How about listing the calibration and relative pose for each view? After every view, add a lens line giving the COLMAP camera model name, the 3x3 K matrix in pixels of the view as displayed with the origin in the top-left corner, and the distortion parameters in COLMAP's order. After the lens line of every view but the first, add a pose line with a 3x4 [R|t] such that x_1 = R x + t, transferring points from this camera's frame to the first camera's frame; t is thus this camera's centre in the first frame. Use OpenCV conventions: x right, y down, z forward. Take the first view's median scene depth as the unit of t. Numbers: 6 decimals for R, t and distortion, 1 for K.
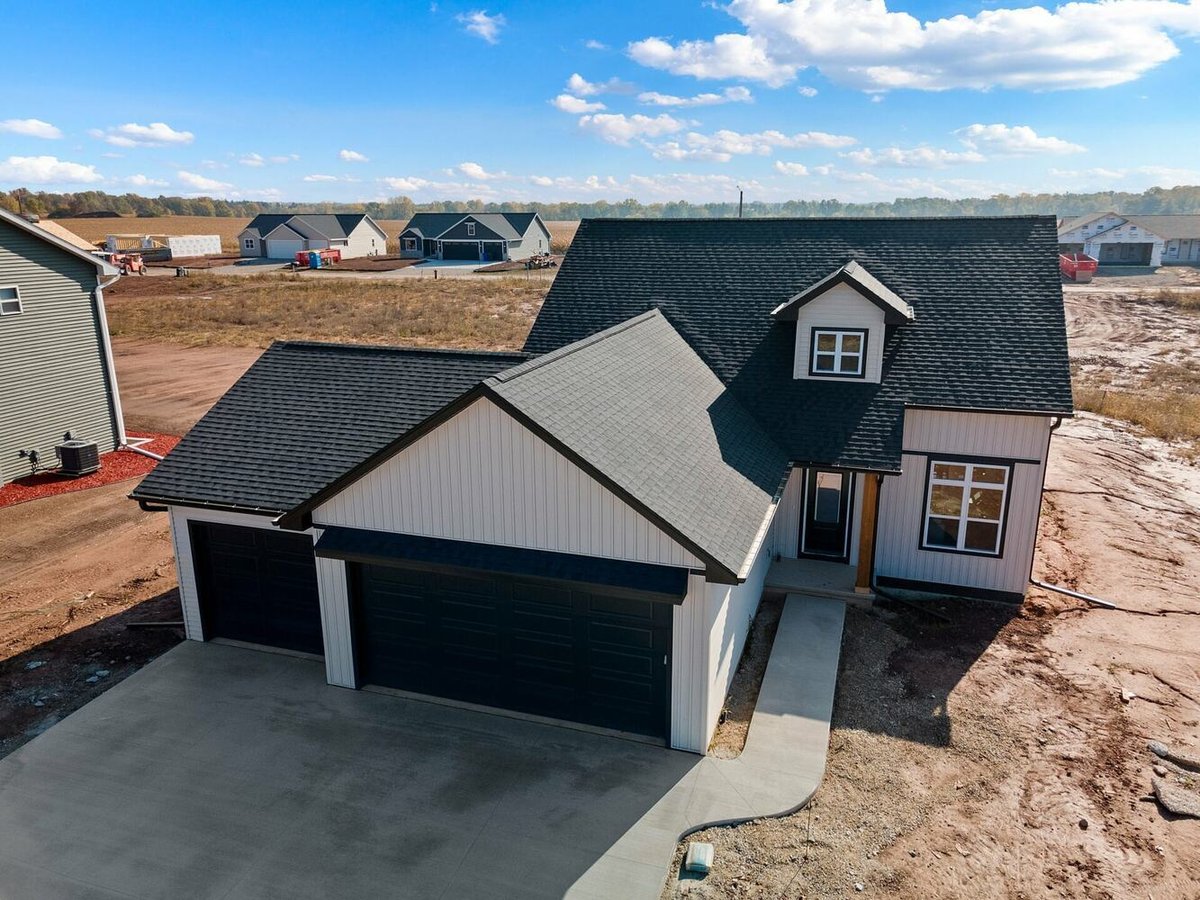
lens RADIAL K [[859.2, 0, 600.0], [0, 859.2, 450.0], [0, 0, 1]] dist [0.046897, 0.002978]
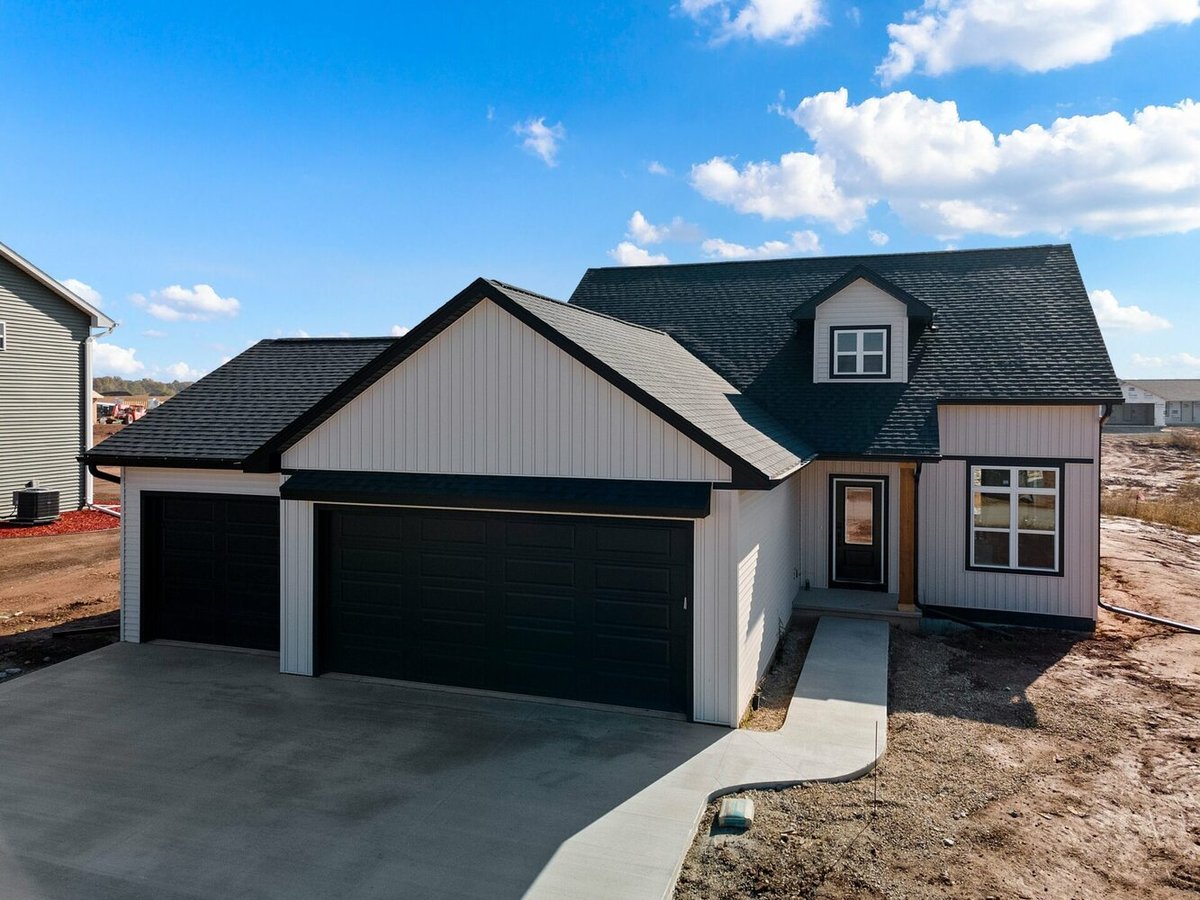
lens RADIAL K [[873.8, 0, 599.3], [0, 873.8, 415.1], [0, 0, 1]] dist [0.052205, -0.005072]
pose [[0.999954, 0.009300, -0.002396, -0.005833], [-0.009604, 0.967069, -0.254333, 0.230208], [-0.000048, 0.254344, 0.967114, 0.105913]]
